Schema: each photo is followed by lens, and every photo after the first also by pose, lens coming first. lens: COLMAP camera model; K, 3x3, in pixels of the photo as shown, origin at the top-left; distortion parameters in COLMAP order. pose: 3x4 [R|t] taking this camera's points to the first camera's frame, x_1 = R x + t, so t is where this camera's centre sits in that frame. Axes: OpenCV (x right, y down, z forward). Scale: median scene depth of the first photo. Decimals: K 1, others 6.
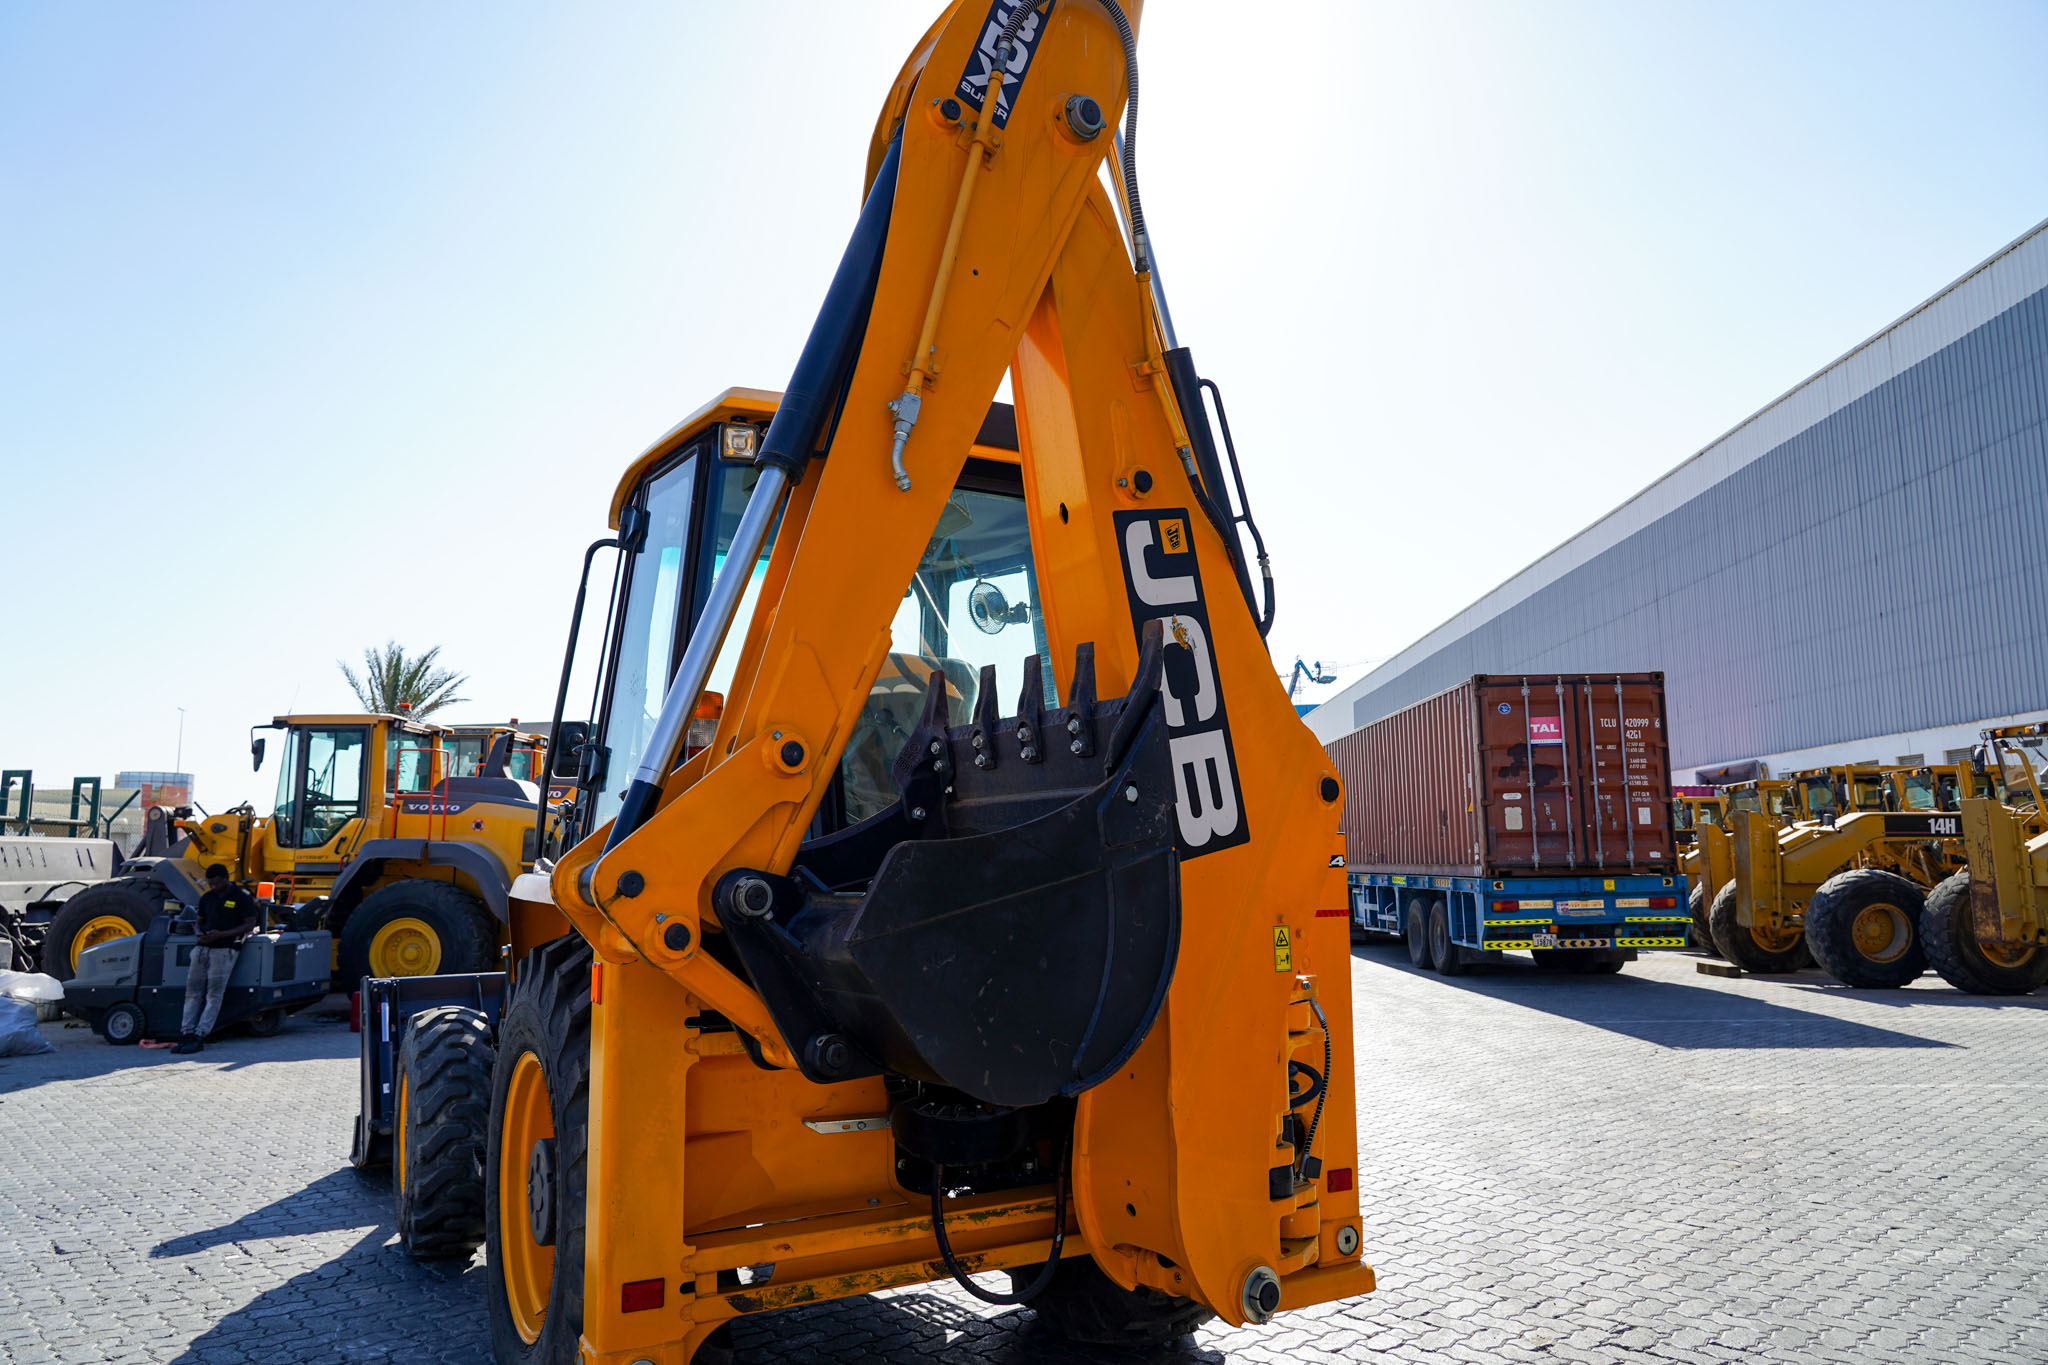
lens RADIAL K [[1399.0, 0, 1045.1], [0, 1399.0, 686.2], [0, 0, 1]] dist [-0.032400, 0.018630]
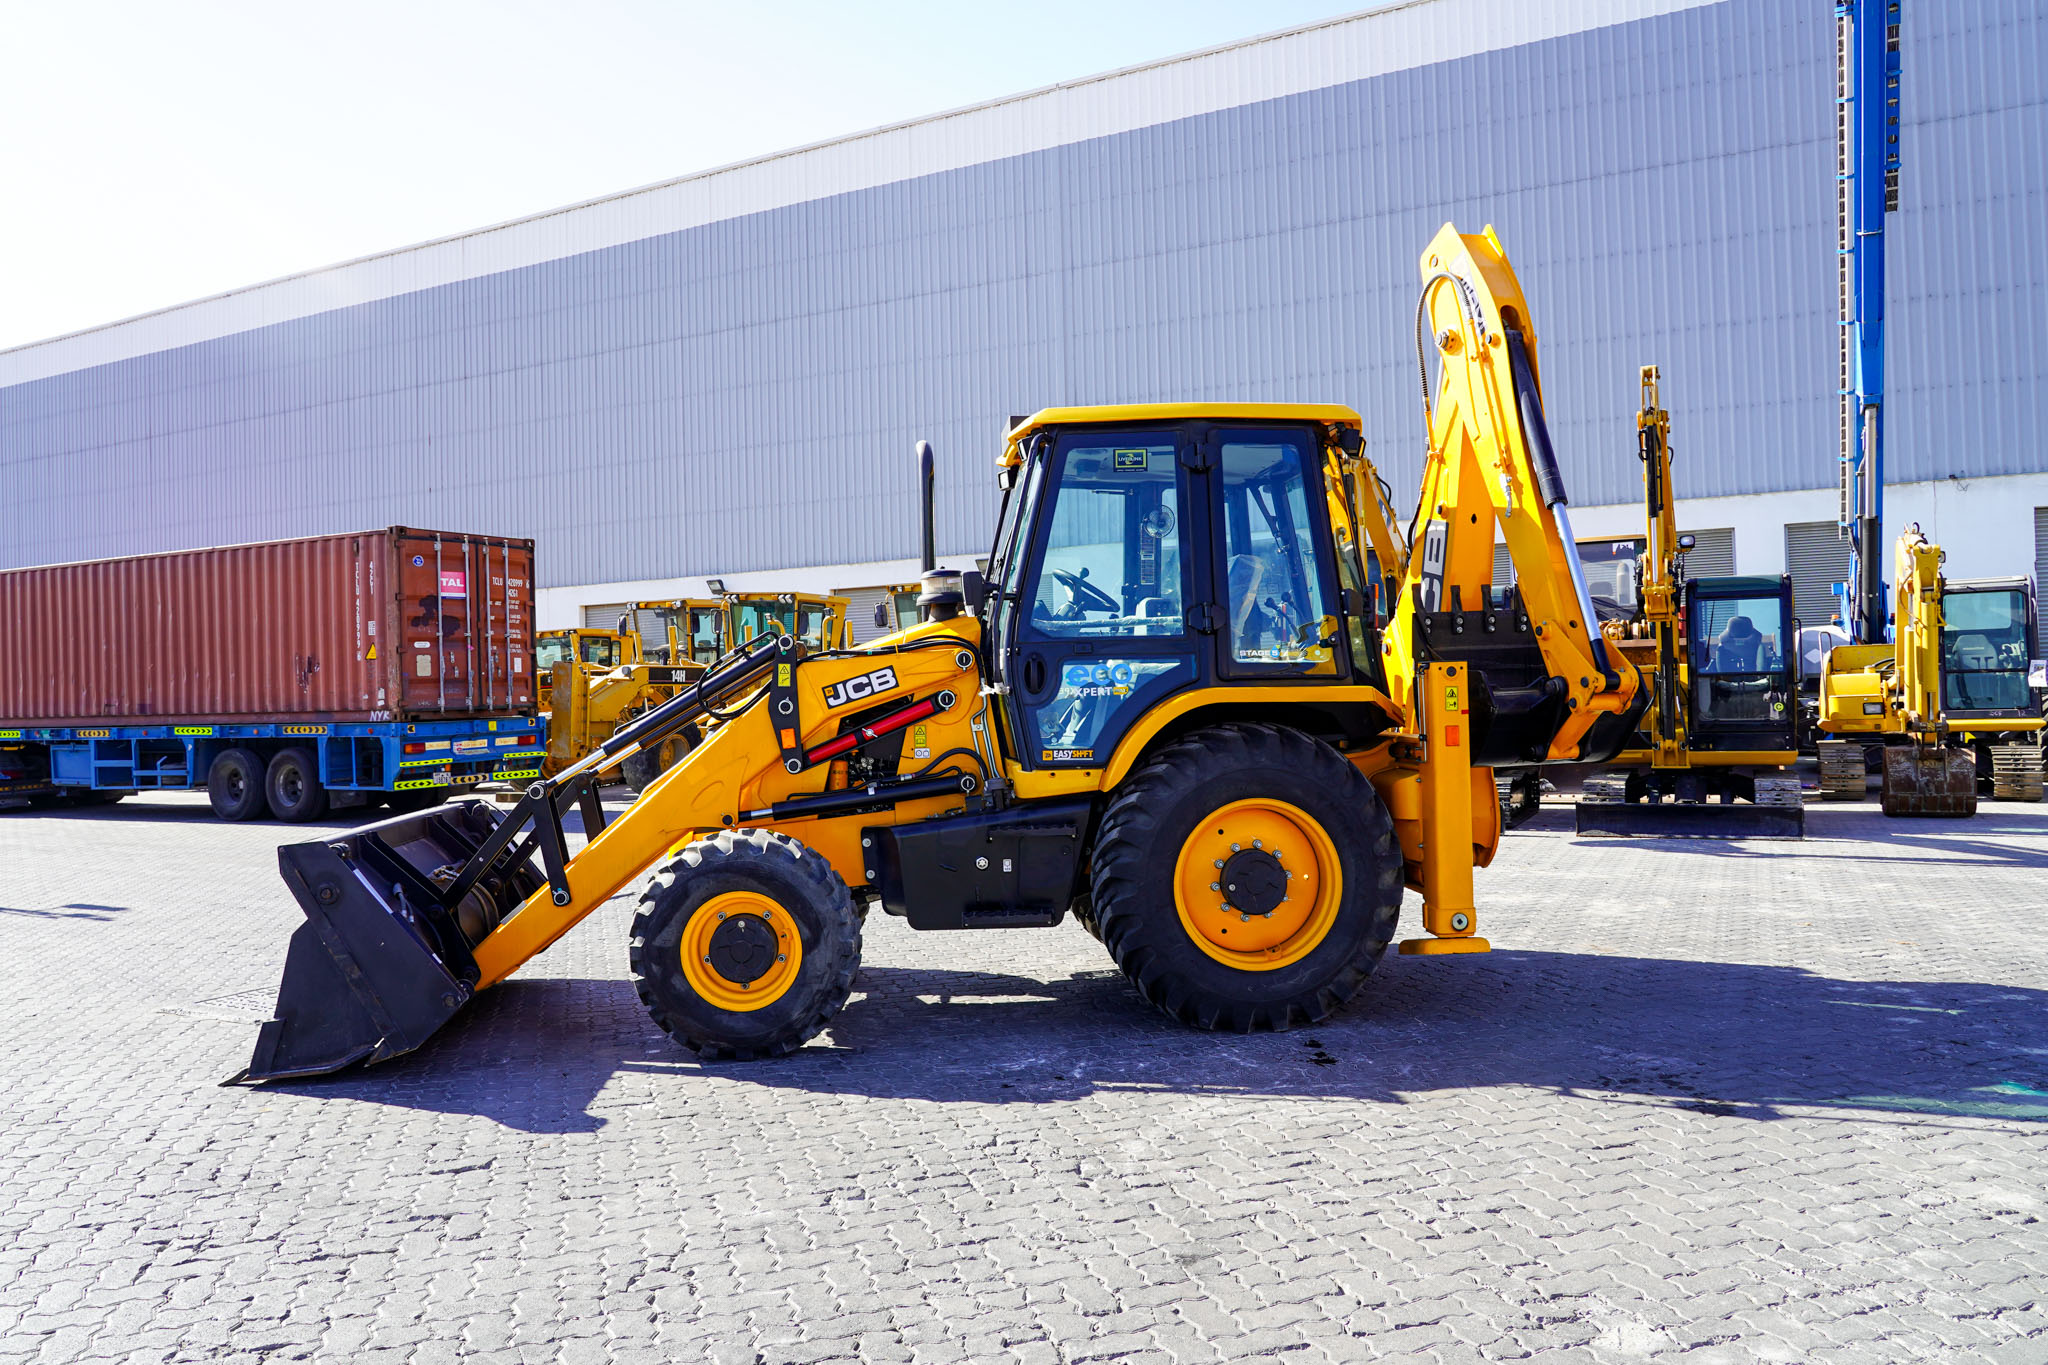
lens RADIAL K [[1399.0, 0, 1047.5], [0, 1399.0, 690.6], [0, 0, 1]] dist [-0.032400, 0.018630]
pose [[0.420068, -0.004181, 0.907483, -1.967736], [-0.091717, 0.994674, 0.047038, 0.095272], [-0.902846, -0.102991, 0.417447, 0.601074]]
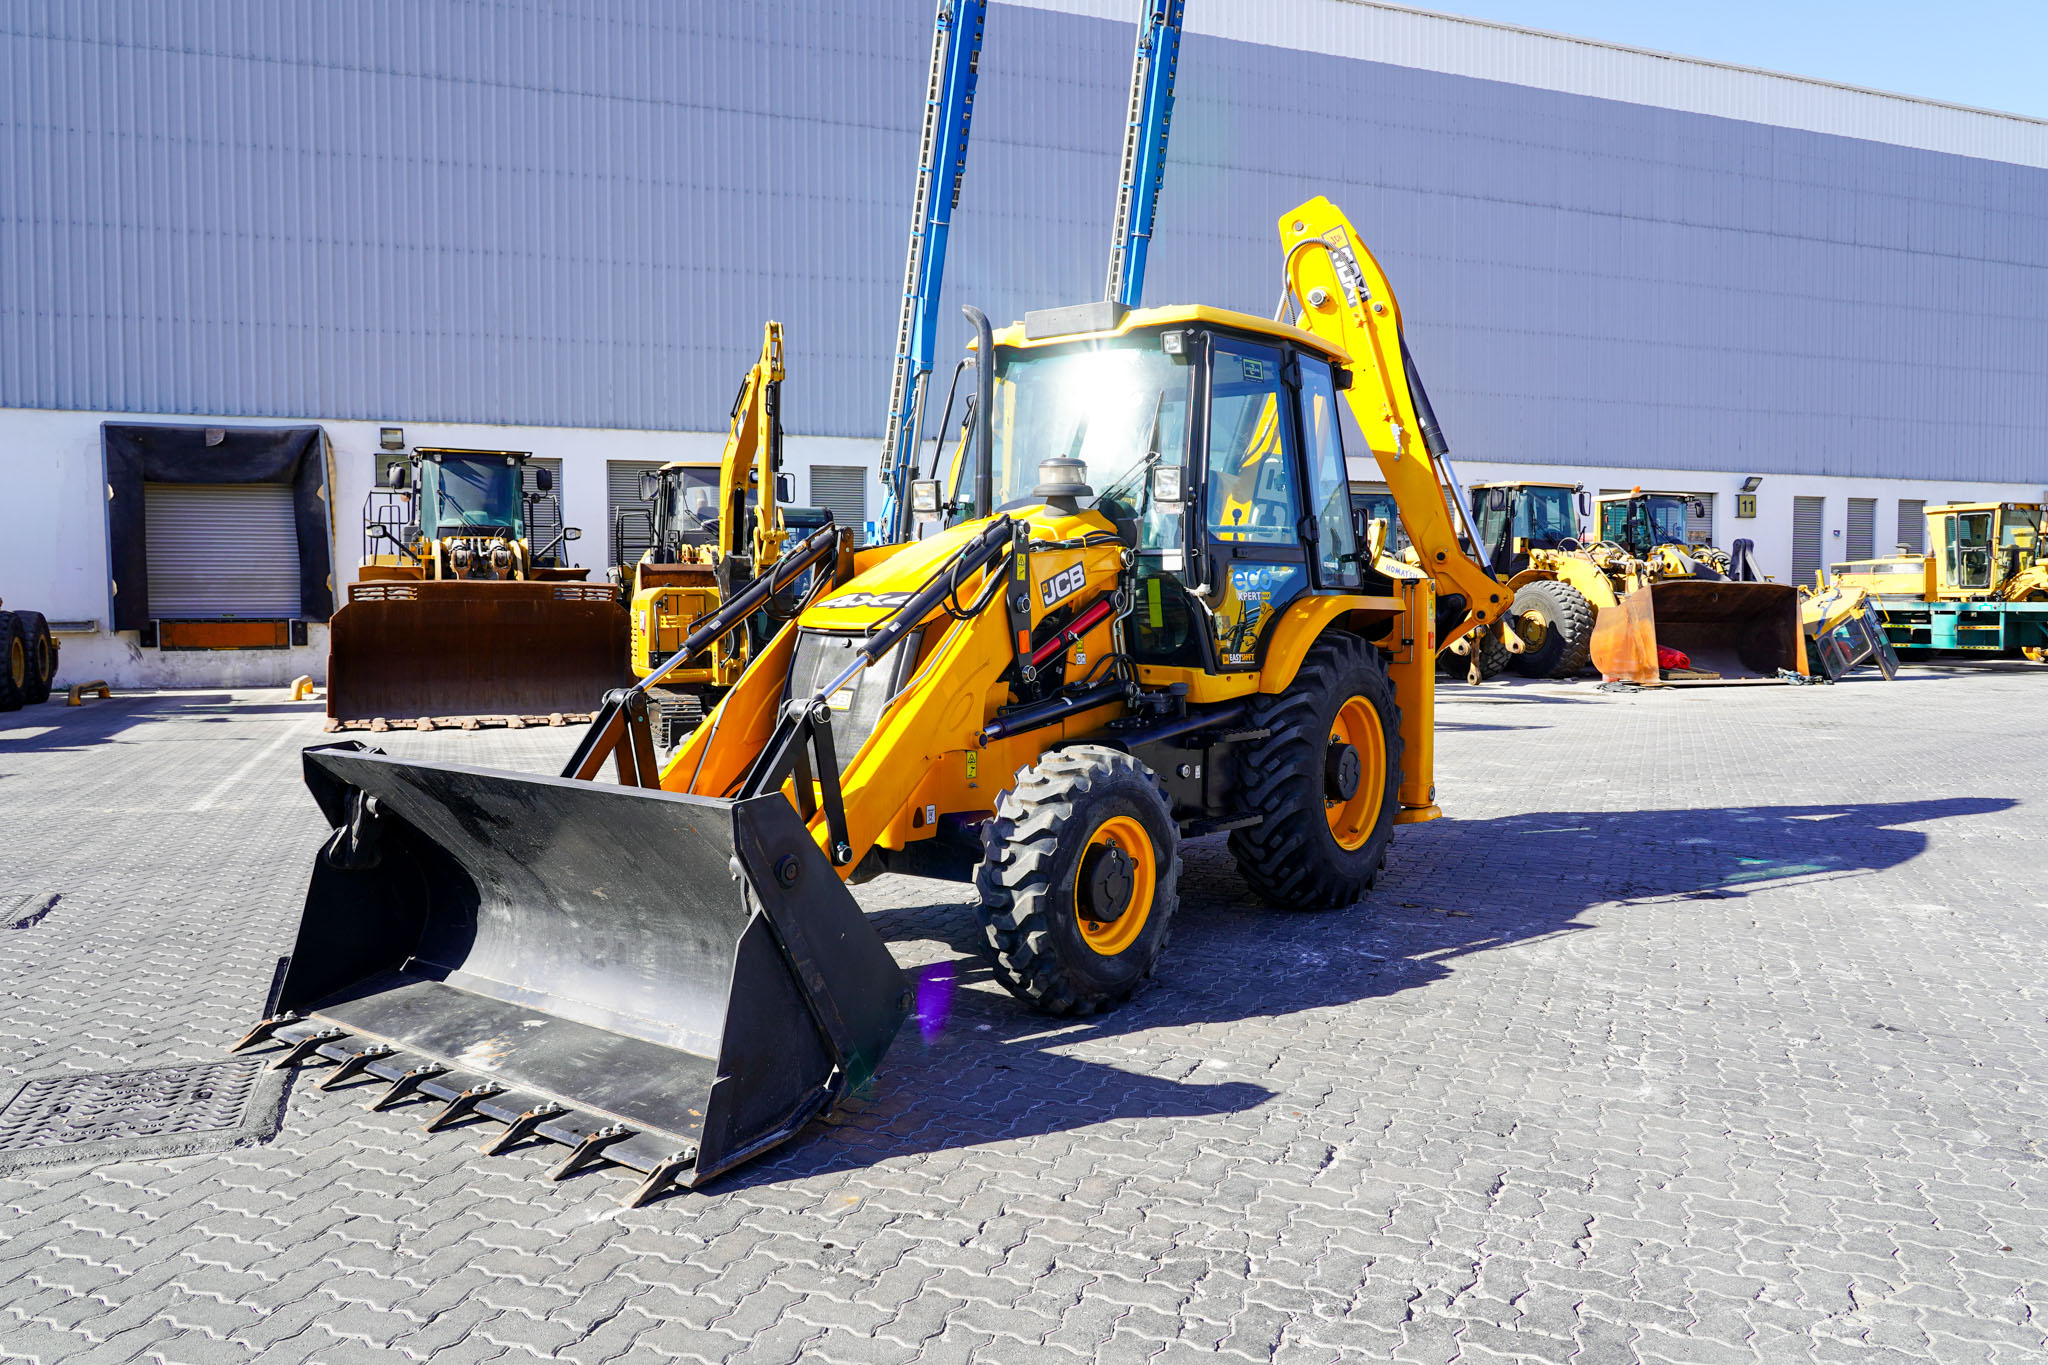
lens RADIAL K [[1449.2, 0, 1041.9], [0, 1449.2, 664.9], [0, 0, 1]] dist [-0.029870, 0.006265]
pose [[-0.395925, -0.032599, 0.917704, -1.944298], [-0.109683, 0.993894, -0.012015, 0.301093], [-0.911709, -0.105413, -0.397083, 2.159536]]
